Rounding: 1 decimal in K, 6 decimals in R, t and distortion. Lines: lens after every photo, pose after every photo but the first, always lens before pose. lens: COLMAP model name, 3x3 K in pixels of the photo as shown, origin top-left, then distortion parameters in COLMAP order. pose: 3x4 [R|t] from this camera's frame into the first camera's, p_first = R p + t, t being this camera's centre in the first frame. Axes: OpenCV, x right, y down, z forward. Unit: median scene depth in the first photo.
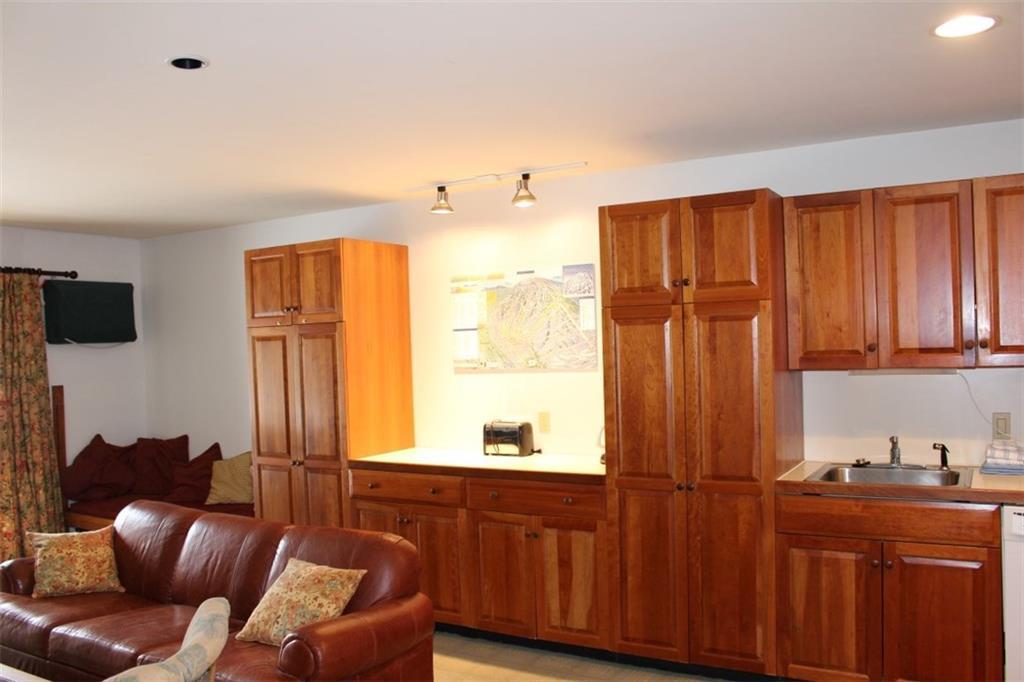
lens RADIAL K [[843.8, 0, 512.0], [0, 843.8, 341.0], [0, 0, 1]] dist [-0.160532, 0.125212]
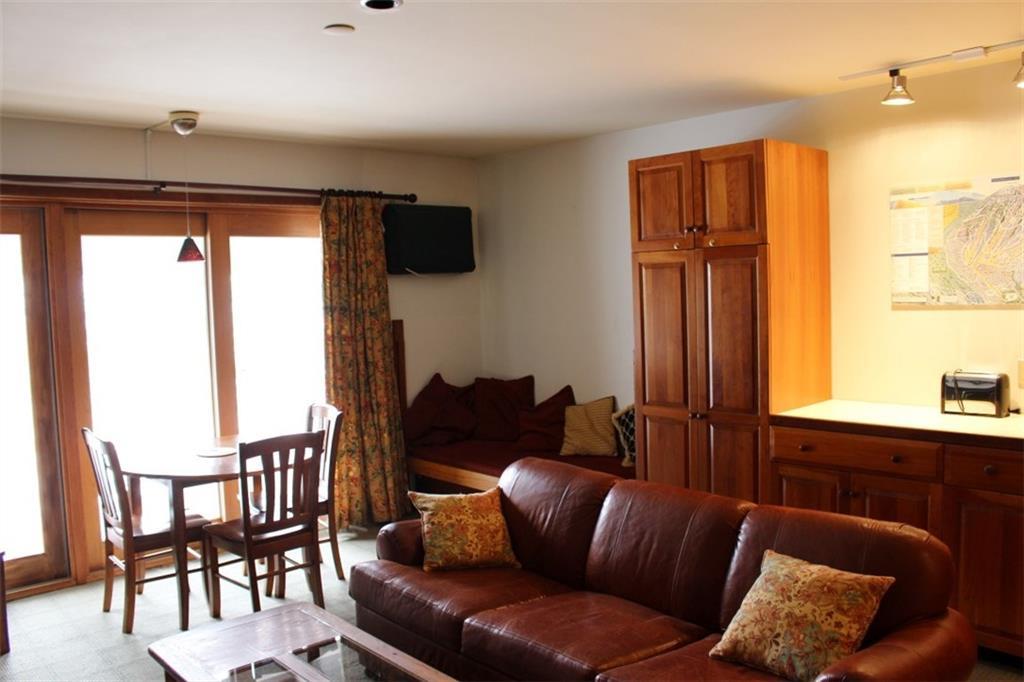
lens RADIAL K [[843.8, 0, 512.0], [0, 843.8, 341.0], [0, 0, 1]] dist [-0.160532, 0.125212]
pose [[0.957063, 0.019112, -0.289250, -0.199708], [0.003061, 0.997102, 0.076011, 0.008494], [0.289865, -0.073632, 0.954231, 0.159478]]
